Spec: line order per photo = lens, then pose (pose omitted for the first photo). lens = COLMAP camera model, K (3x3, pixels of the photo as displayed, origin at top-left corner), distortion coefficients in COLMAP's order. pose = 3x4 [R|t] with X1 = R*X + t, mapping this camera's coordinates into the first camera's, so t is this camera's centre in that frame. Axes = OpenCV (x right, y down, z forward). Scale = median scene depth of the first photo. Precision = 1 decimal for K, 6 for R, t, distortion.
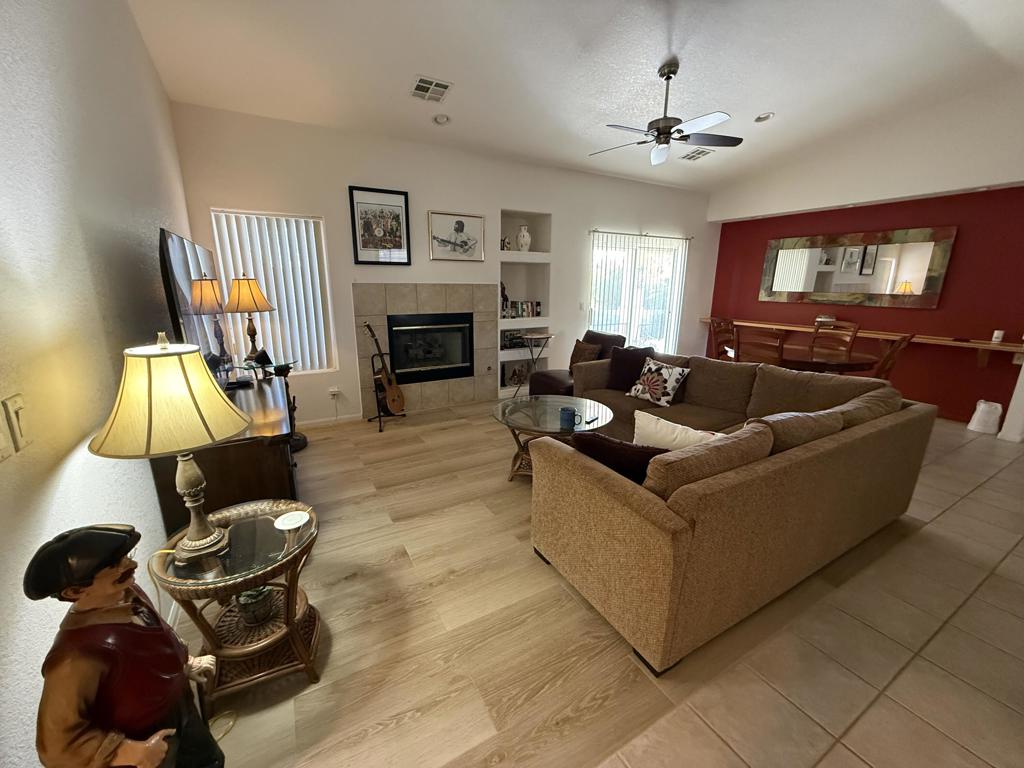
lens RADIAL K [[408.9, 0, 509.6], [0, 408.9, 383.0], [0, 0, 1]] dist [-0.000051, -0.000150]
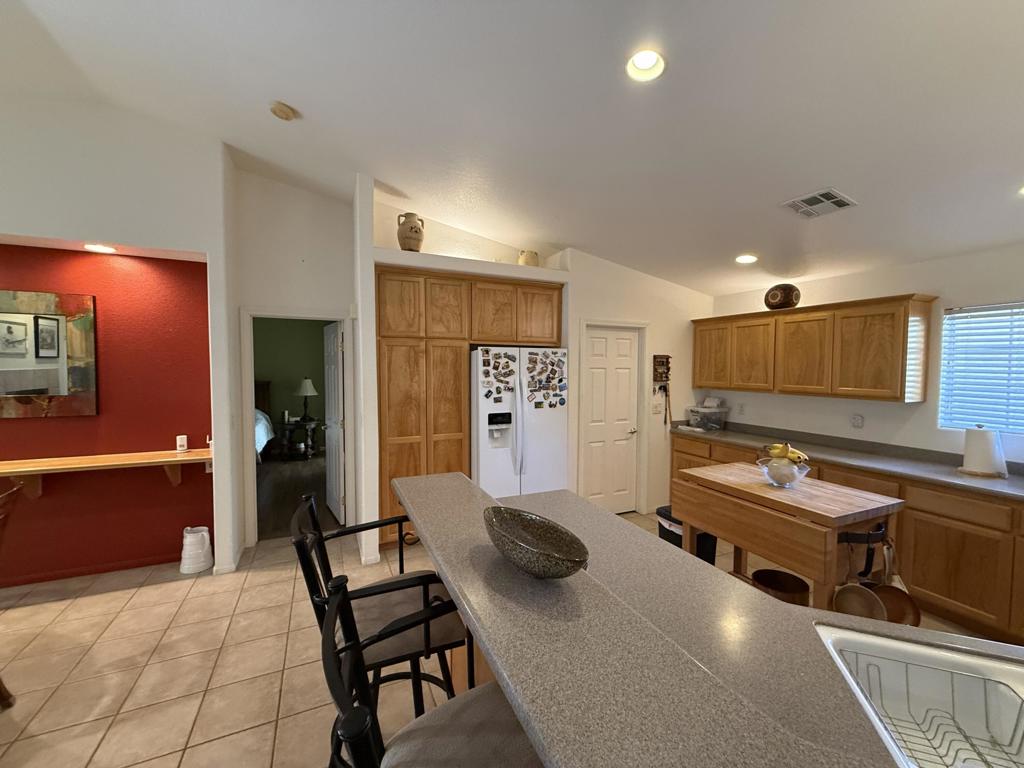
lens RADIAL K [[408.9, 0, 508.0], [0, 408.9, 382.8], [0, 0, 1]] dist [-0.000051, -0.000150]
pose [[0.092208, -0.048416, 0.994562, 0.493118], [0.233695, 0.971972, 0.025650, -0.102146], [-0.967928, 0.230059, 0.100938, 0.300972]]
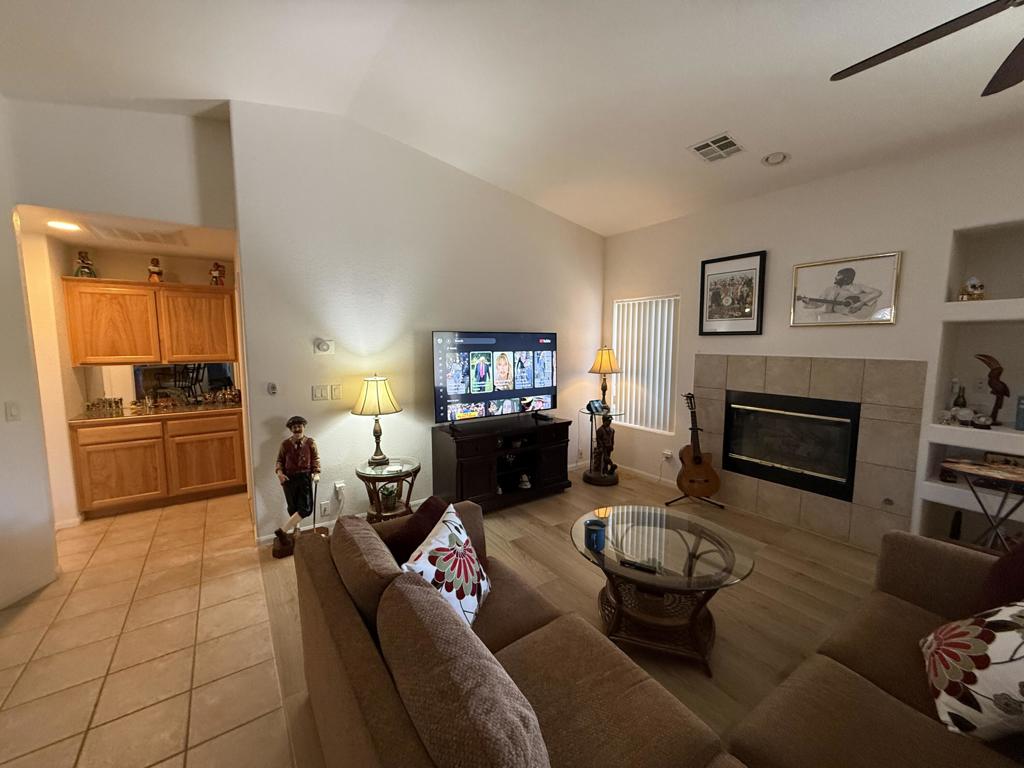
lens RADIAL K [[408.9, 0, 507.7], [0, 408.9, 381.9], [0, 0, 1]] dist [-0.000051, -0.000150]
pose [[0.091447, 0.093321, -0.991428, 0.564548], [-0.240789, 0.968128, 0.068918, -0.134551], [0.966260, 0.232423, 0.111004, 0.455585]]
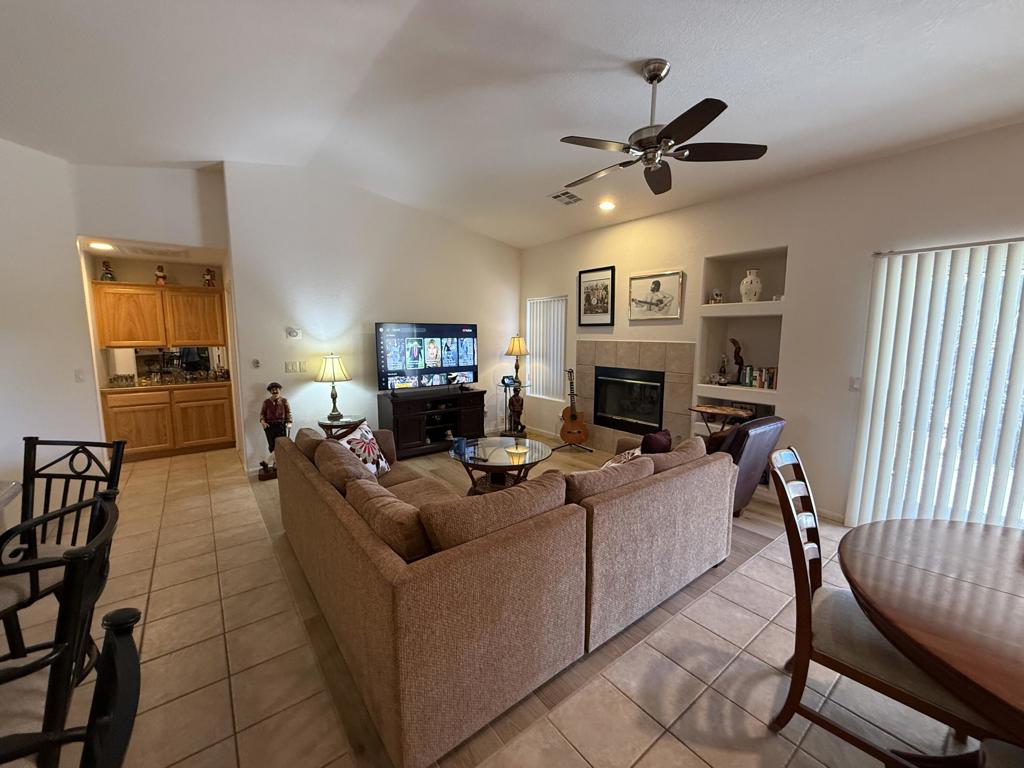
lens RADIAL K [[408.9, 0, 508.2], [0, 408.9, 382.3], [0, 0, 1]] dist [-0.000051, -0.000150]
pose [[0.137332, 0.112272, -0.984142, 0.915105], [-0.240431, 0.967620, 0.076836, -0.156922], [0.960902, 0.226066, 0.159879, 0.591236]]
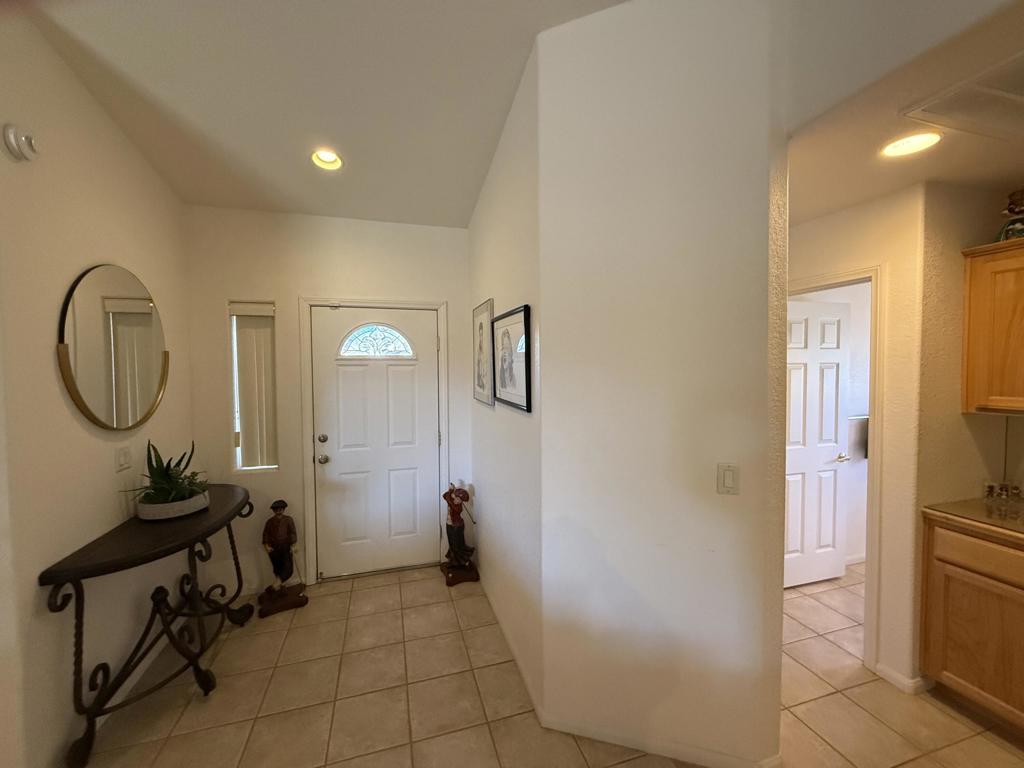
lens RADIAL K [[408.9, 0, 507.9], [0, 408.9, 378.5], [0, 0, 1]] dist [-0.000051, -0.000150]
pose [[-0.972733, -0.003192, 0.231905, 0.022385], [0.060956, 0.961234, 0.268911, -0.082114], [-0.223773, 0.275715, -0.934830, 0.207542]]
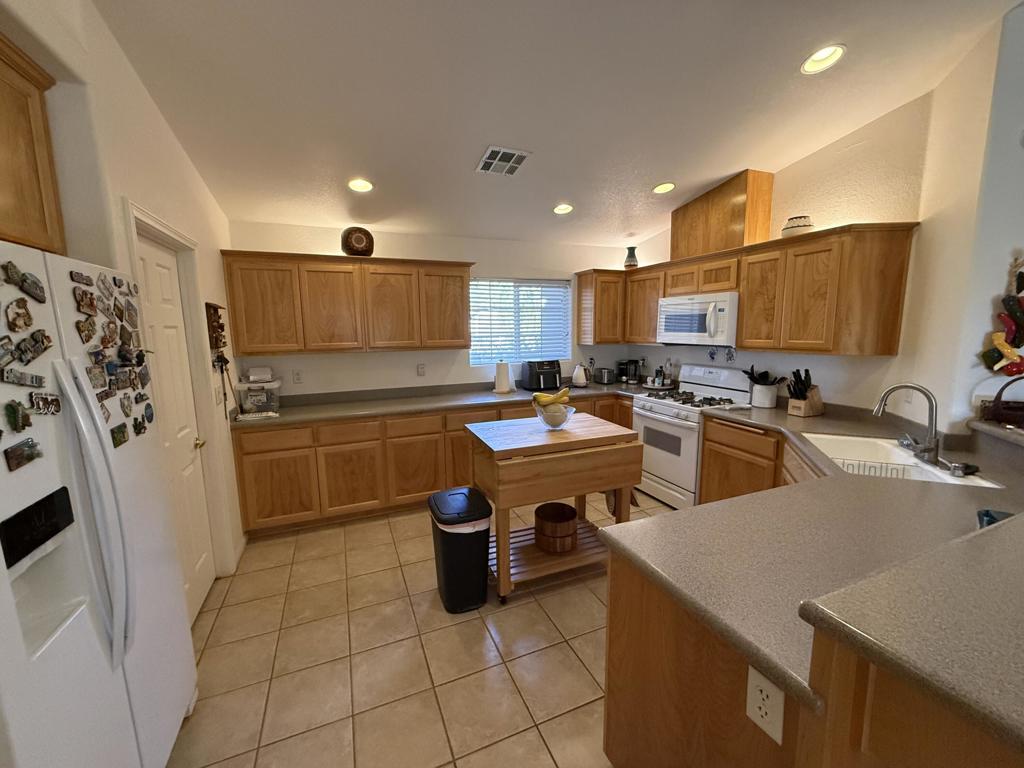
lens RADIAL K [[408.9, 0, 507.6], [0, 408.9, 384.3], [0, 0, 1]] dist [-0.000051, -0.000150]
pose [[-0.992631, -0.014725, 0.120275, 1.080156], [0.031860, 0.925948, 0.376304, -0.157794], [-0.116910, 0.377364, -0.918656, 0.575244]]
